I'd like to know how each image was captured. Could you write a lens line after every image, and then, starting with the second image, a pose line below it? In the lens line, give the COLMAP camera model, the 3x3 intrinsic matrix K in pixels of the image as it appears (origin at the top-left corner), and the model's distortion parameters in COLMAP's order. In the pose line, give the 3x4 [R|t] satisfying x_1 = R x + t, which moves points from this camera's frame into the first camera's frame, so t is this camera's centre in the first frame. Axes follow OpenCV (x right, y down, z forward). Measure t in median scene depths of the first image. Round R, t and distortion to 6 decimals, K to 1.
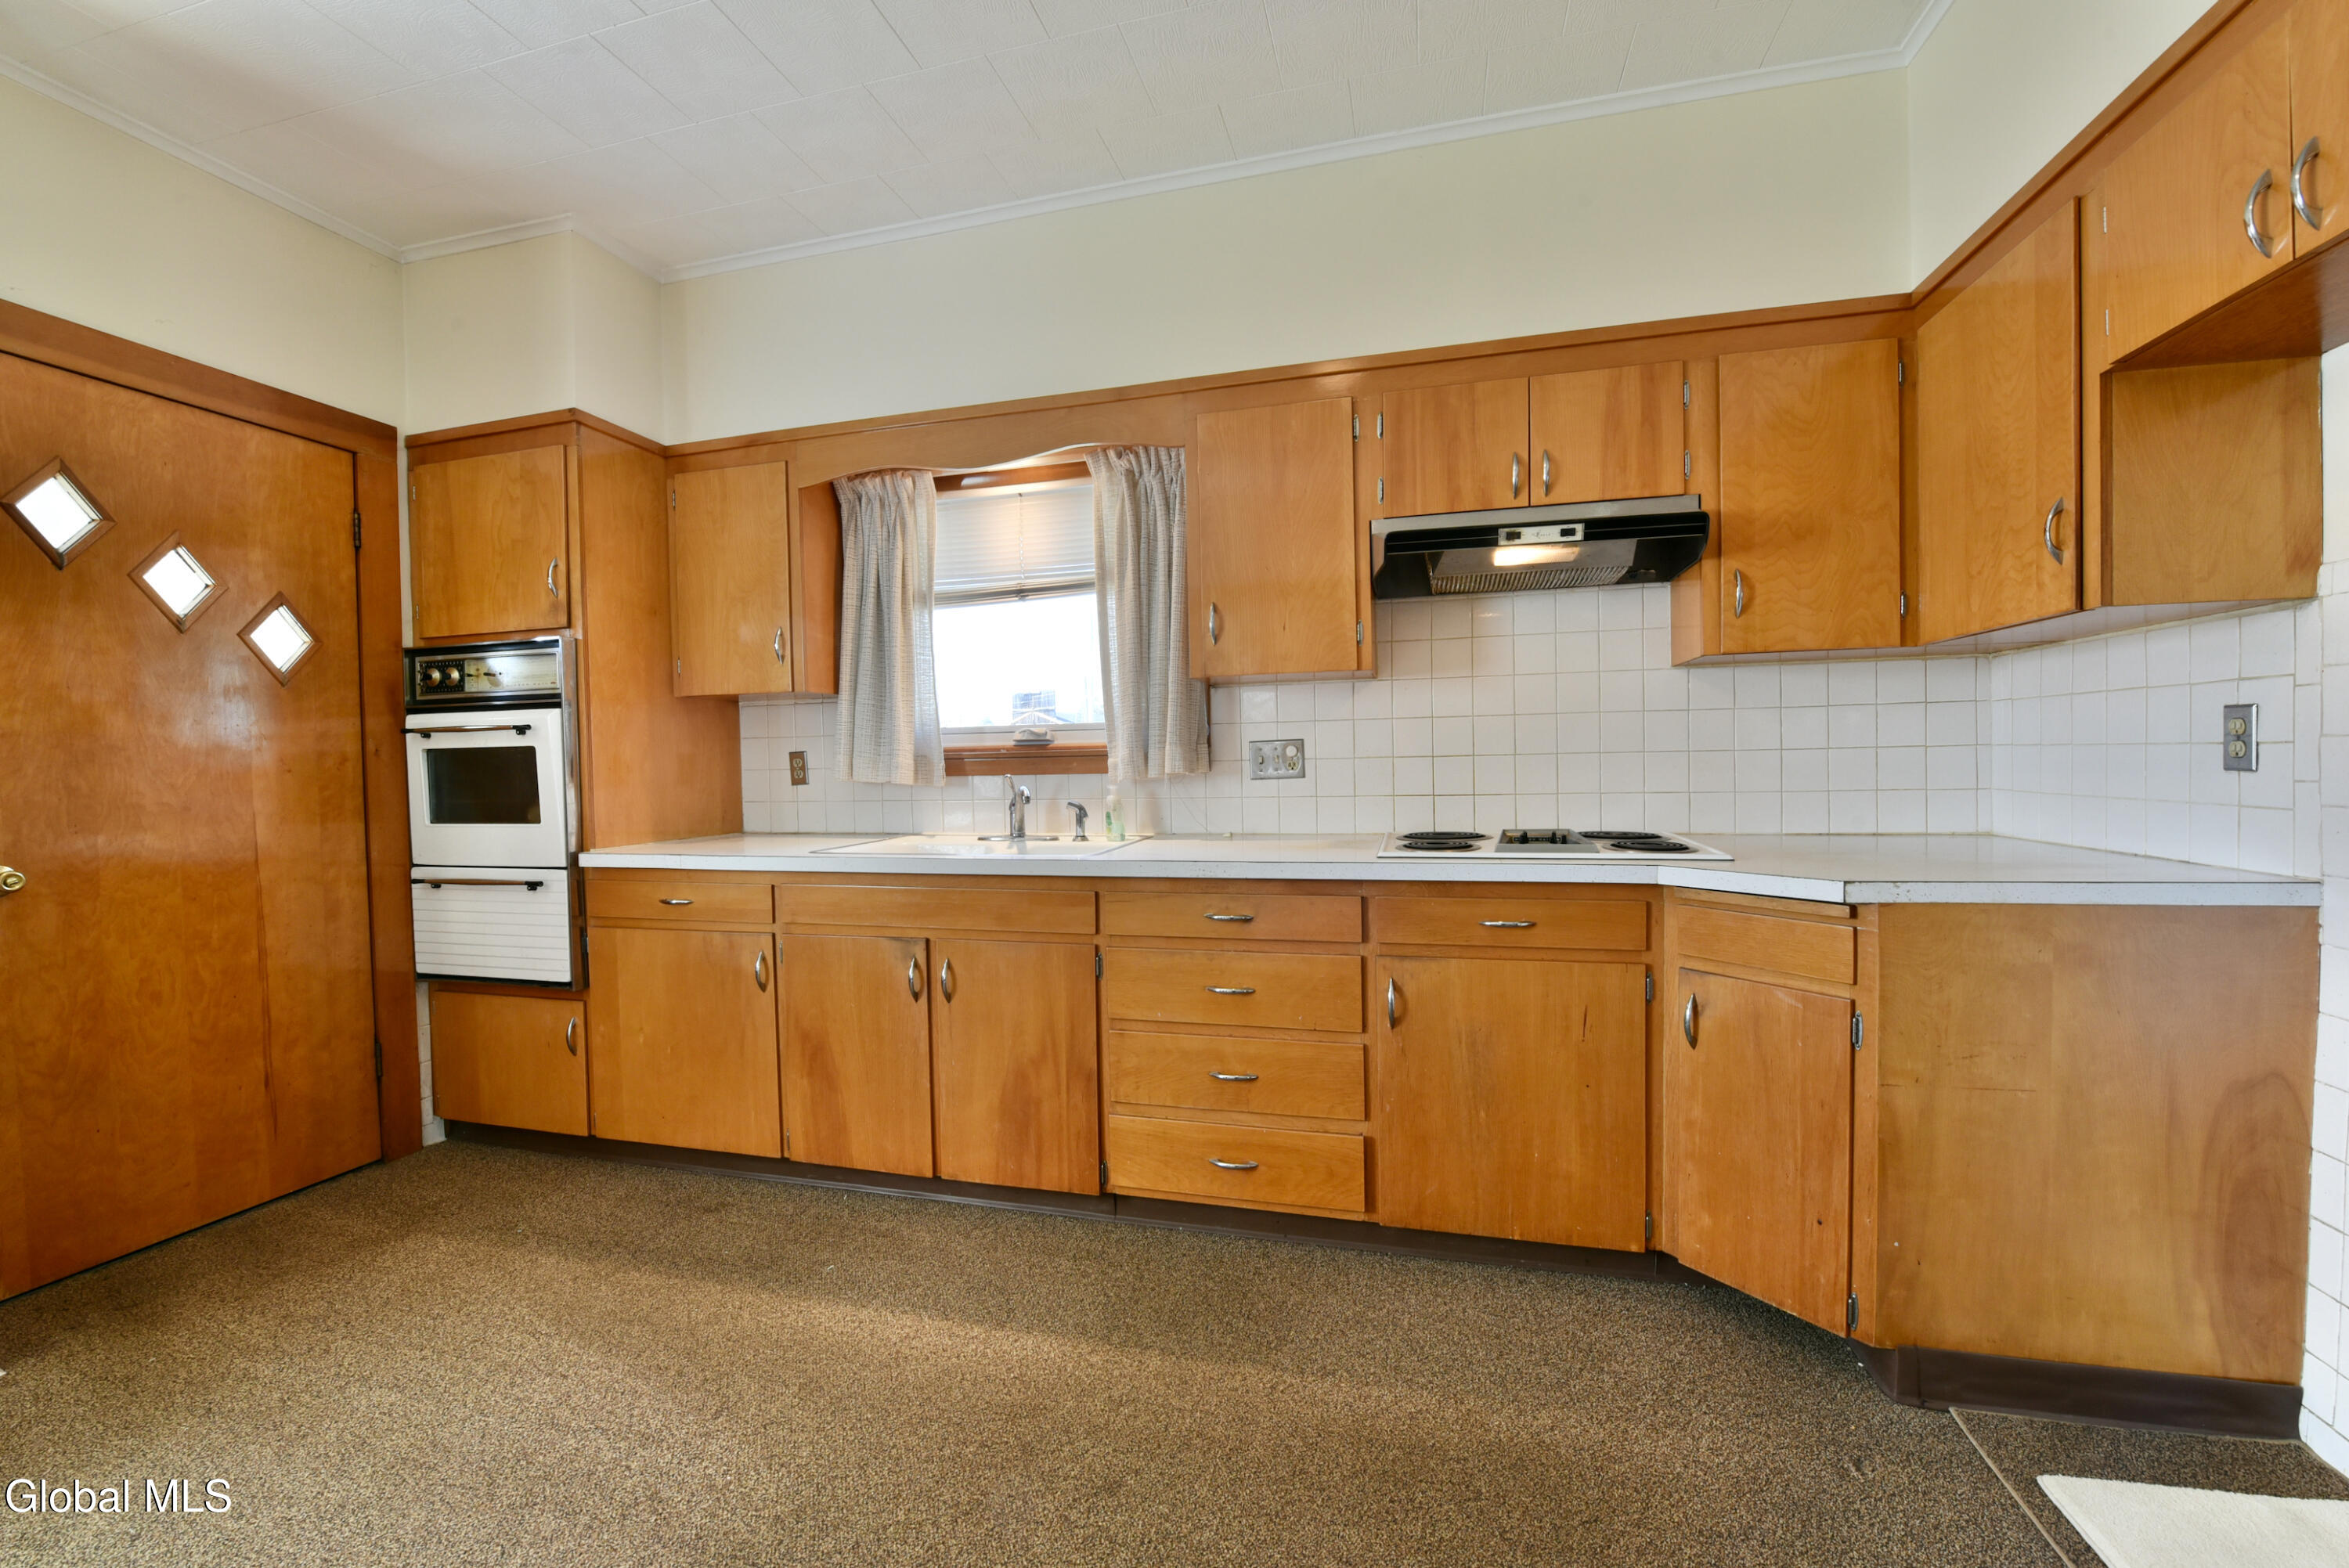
lens RADIAL K [[939.2, 0, 1174.5], [0, 939.2, 784.0], [0, 0, 1]] dist [-0.019881, -0.000563]
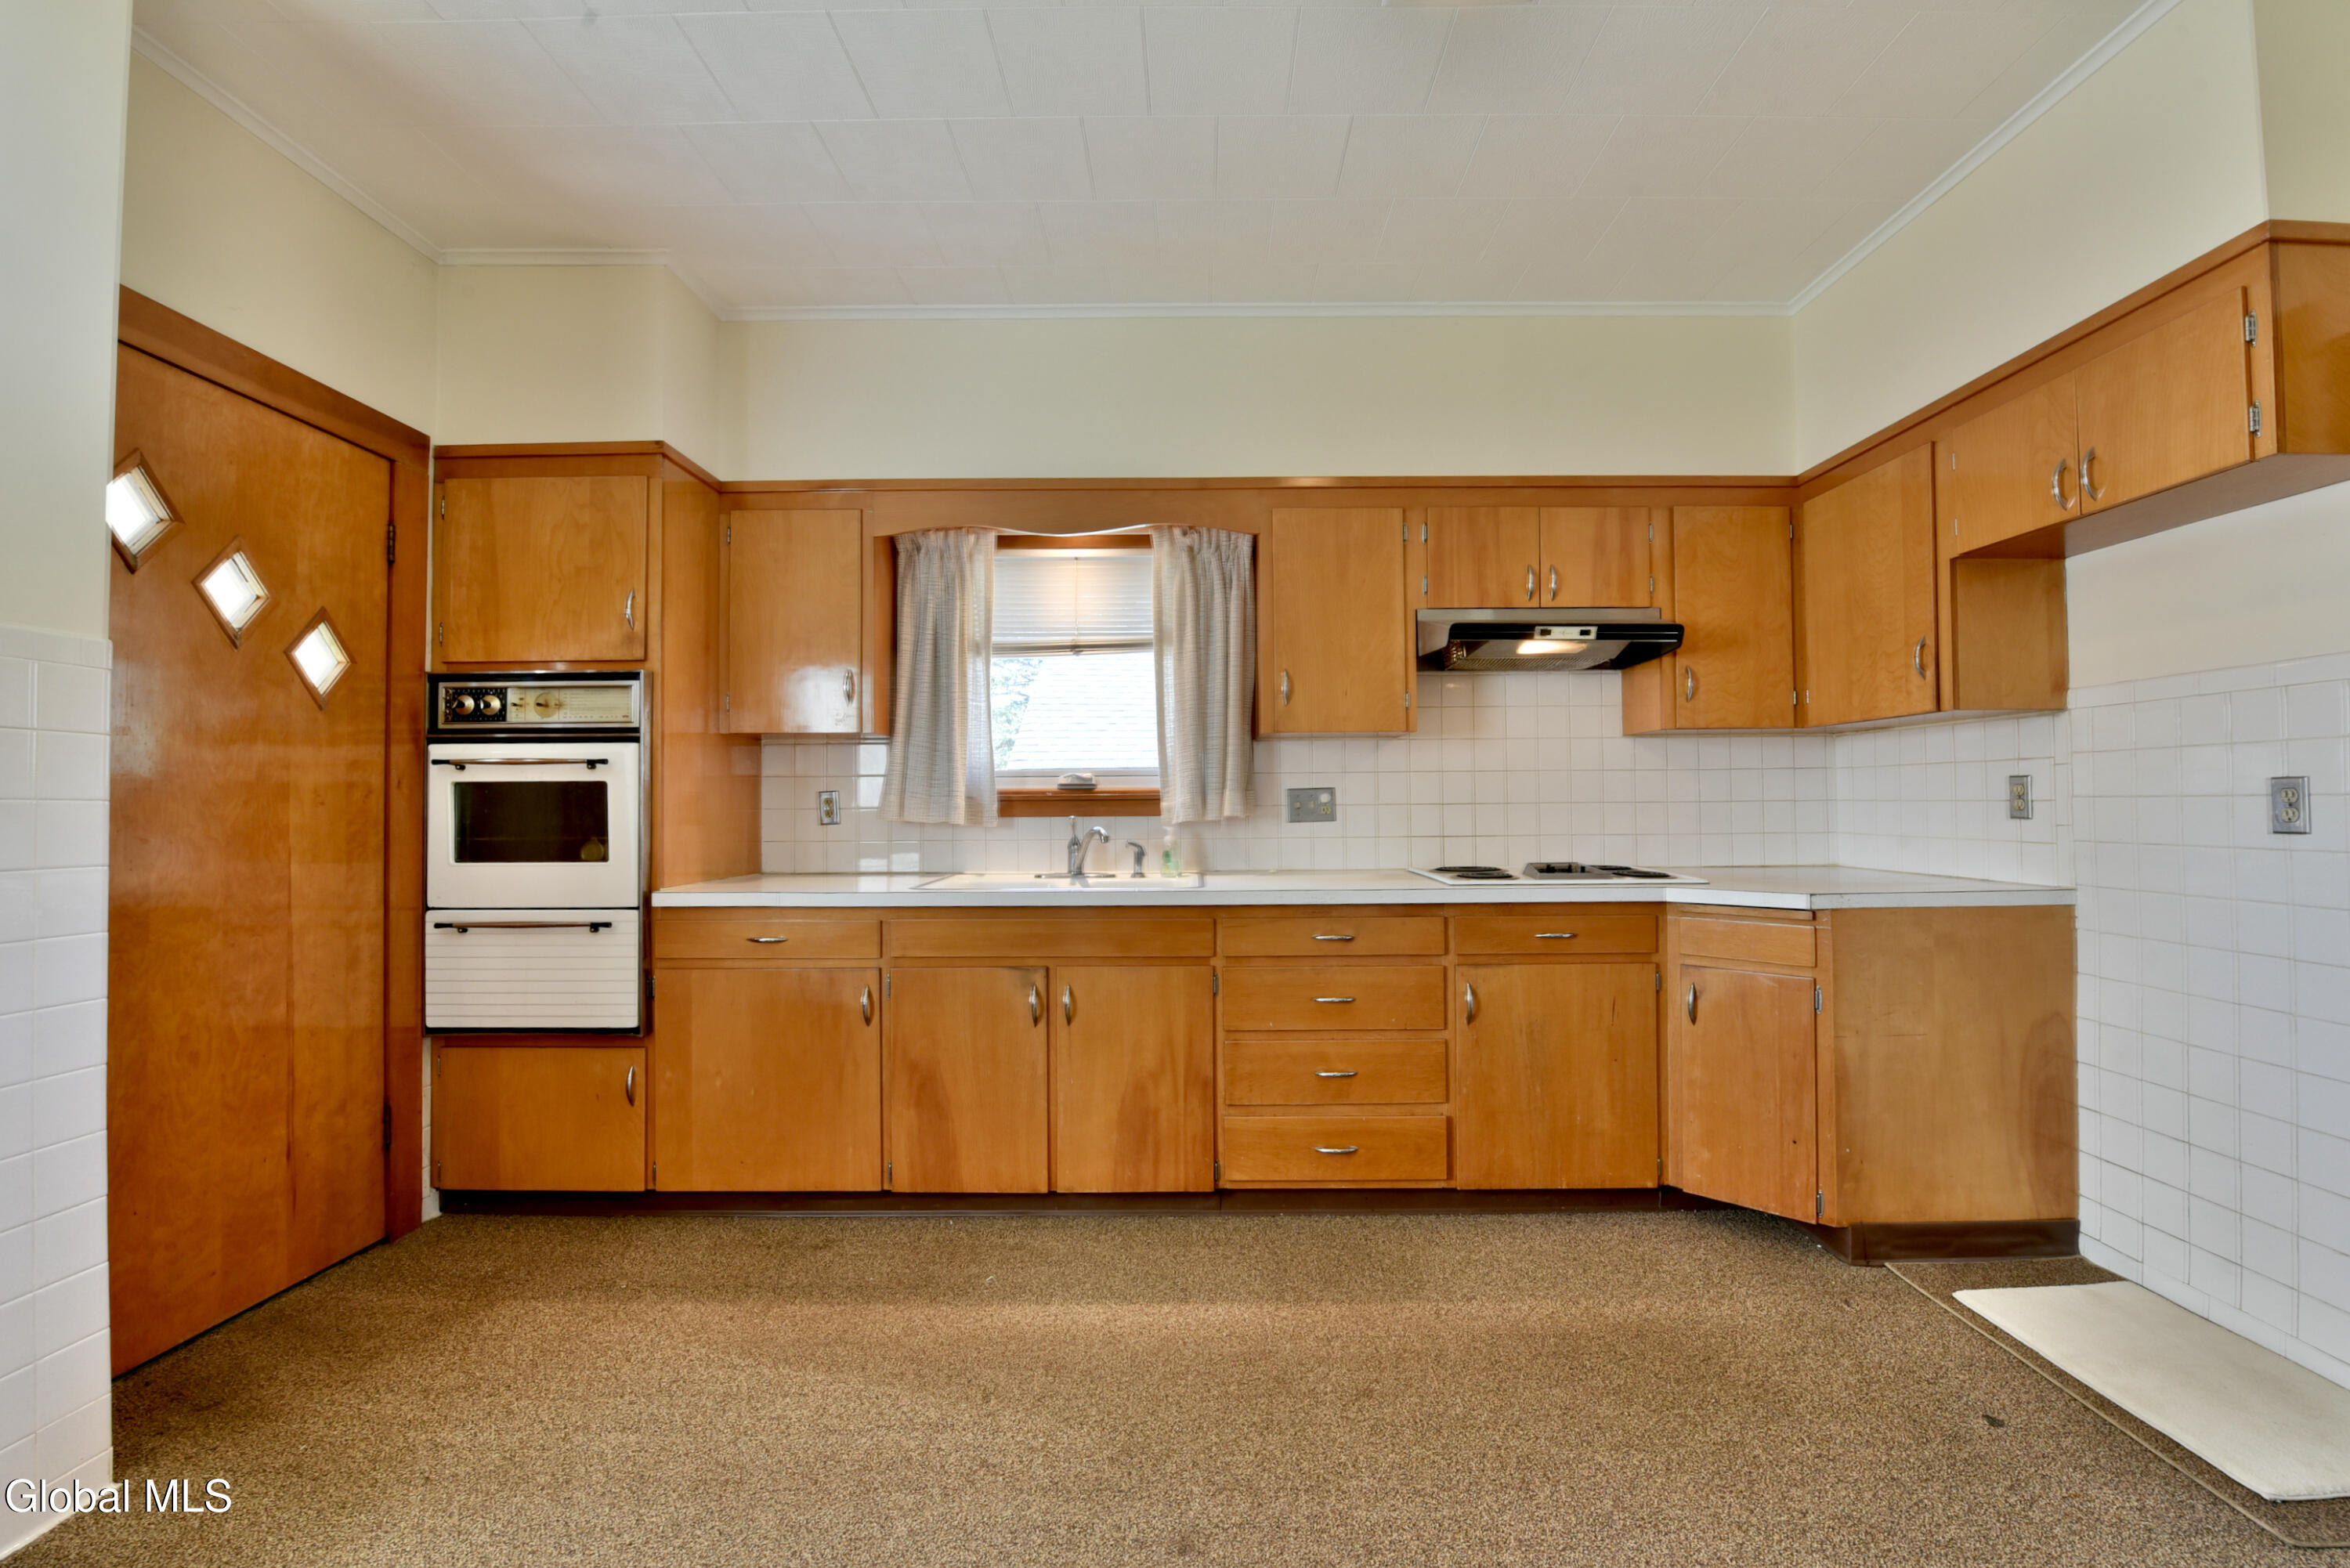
lens RADIAL K [[969.8, 0, 1196.1], [0, 969.8, 783.3], [0, 0, 1]] dist [-0.018896, -0.000829]
pose [[0.966575, 0.018023, 0.255748, -0.389899], [-0.005060, 0.998673, -0.051254, 0.010398], [-0.256332, 0.048247, 0.965384, -0.131783]]
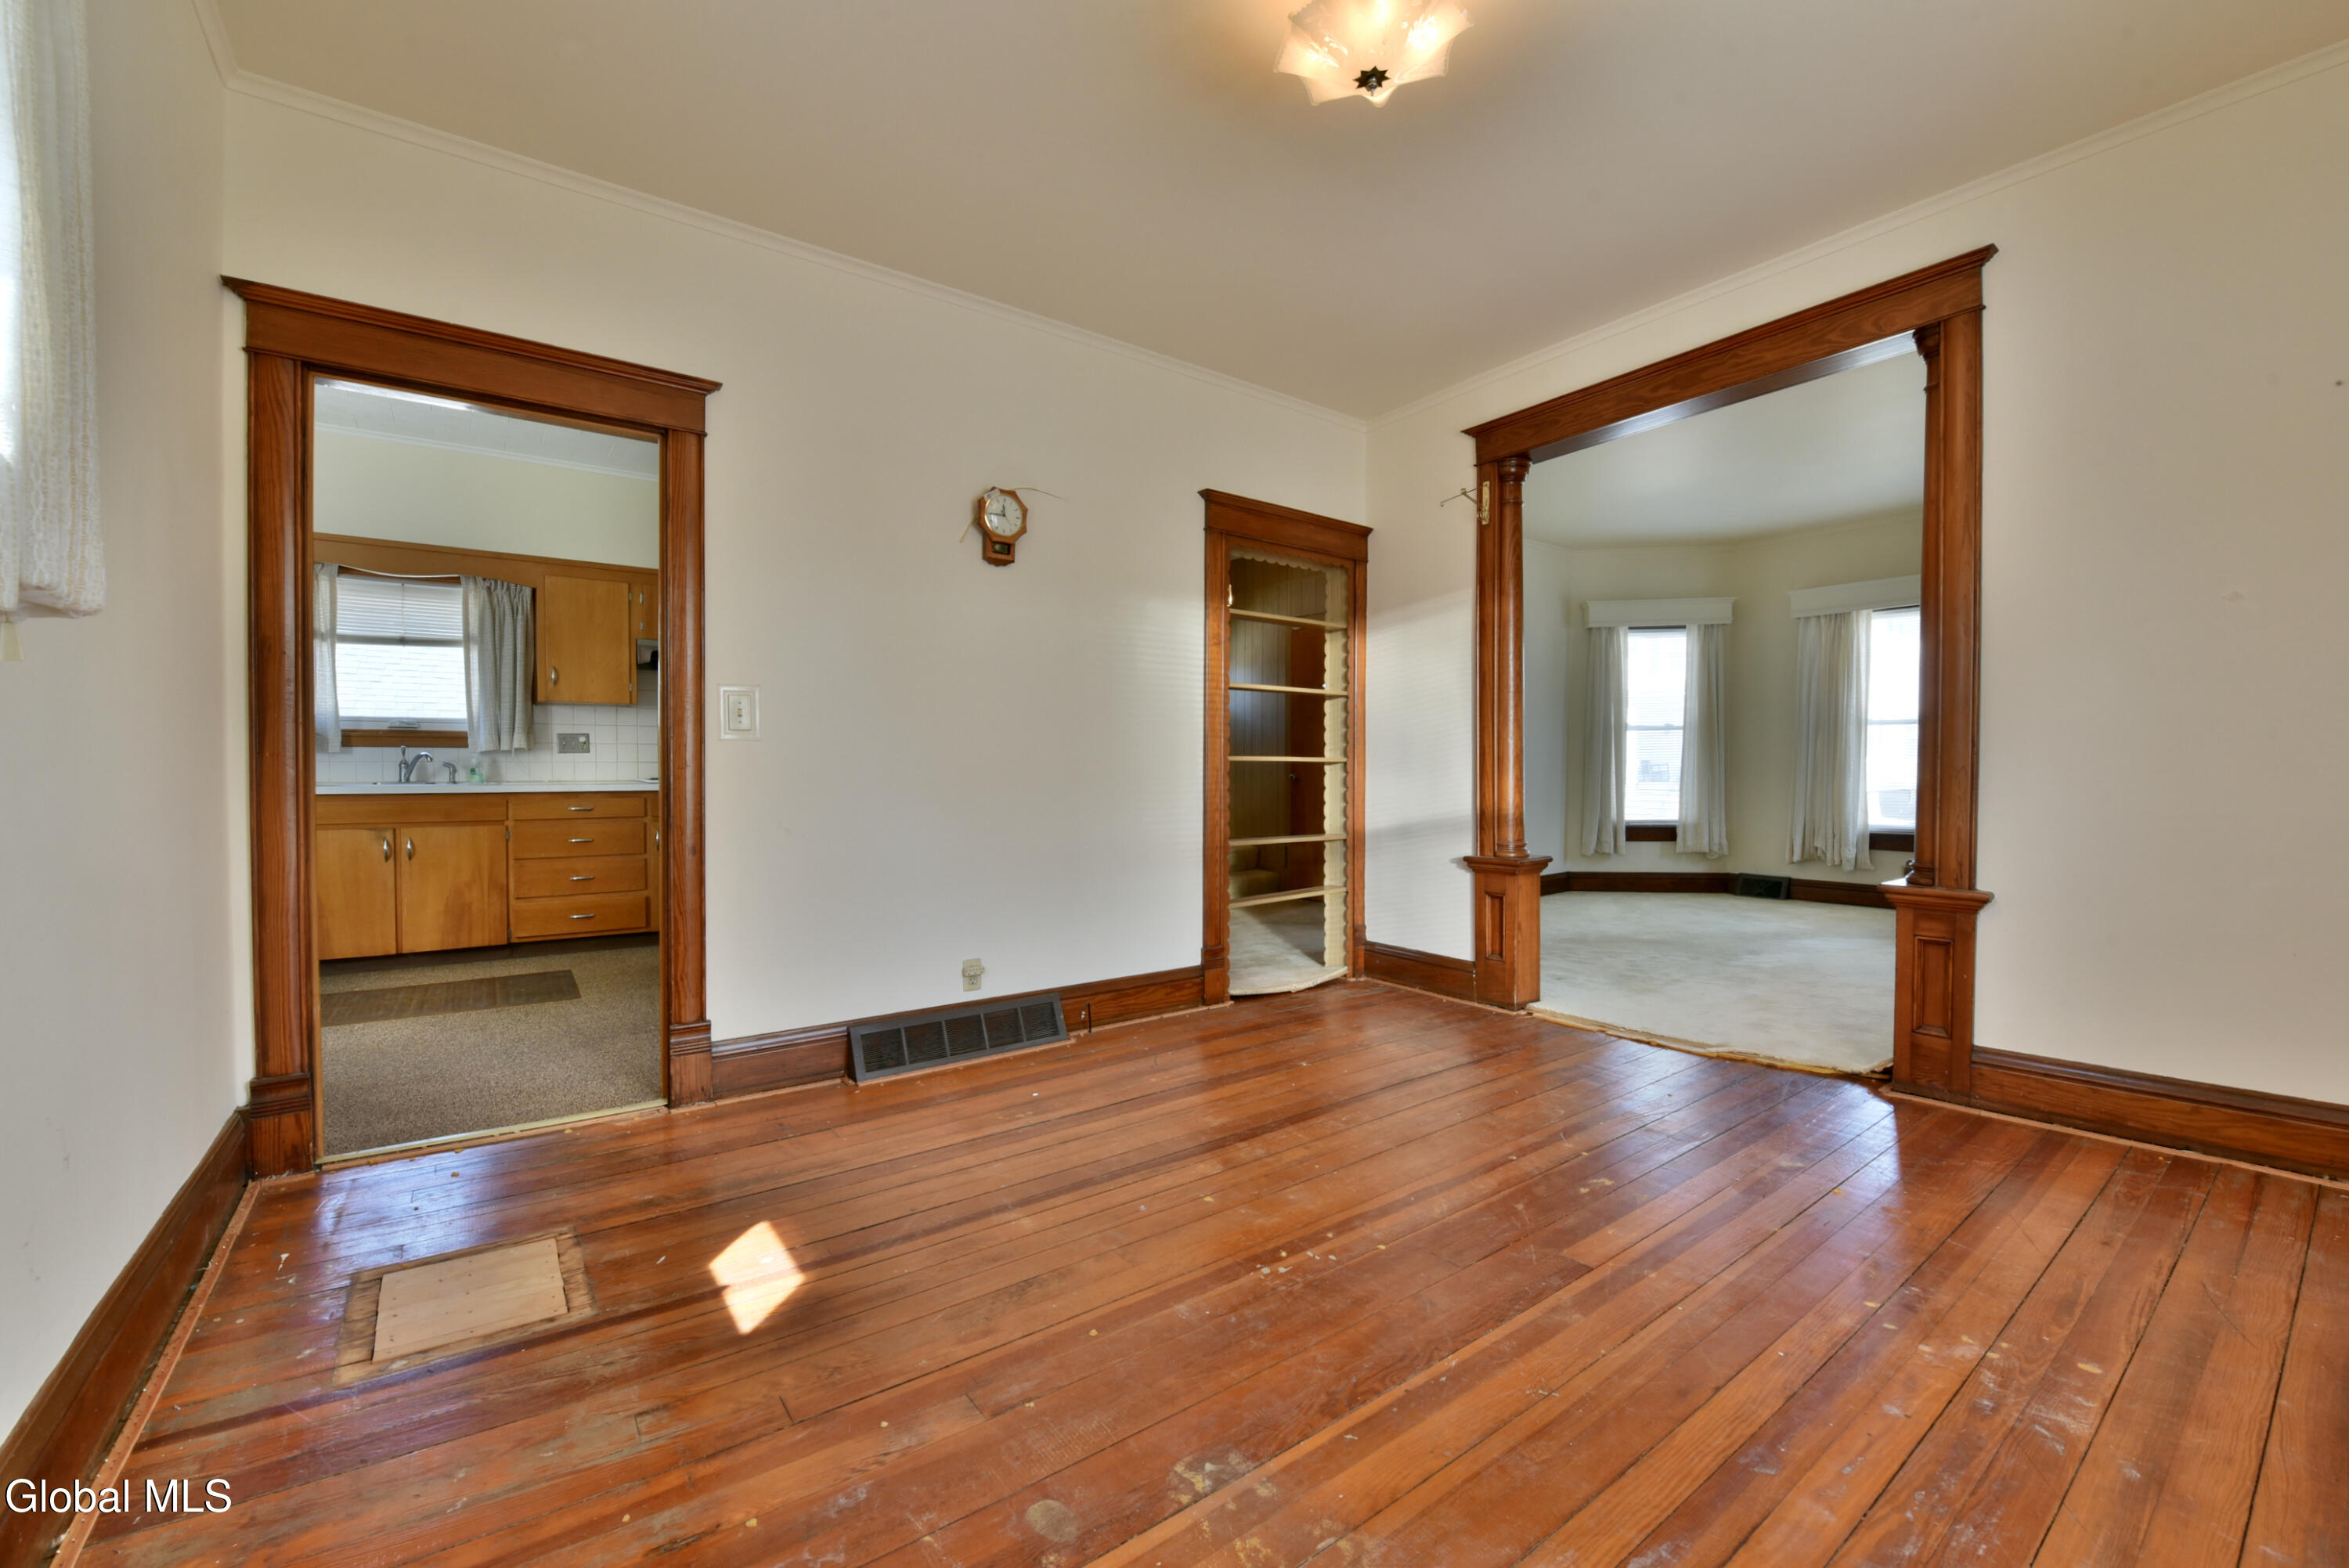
lens RADIAL K [[940.8, 0, 1180.7], [0, 940.8, 784.8], [0, 0, 1]] dist [-0.013293, -0.004374]
pose [[0.615900, 0.003991, 0.787814, -0.778153], [0.006284, 0.999930, -0.009978, 0.106163], [-0.787799, 0.011096, 0.615833, -1.456887]]
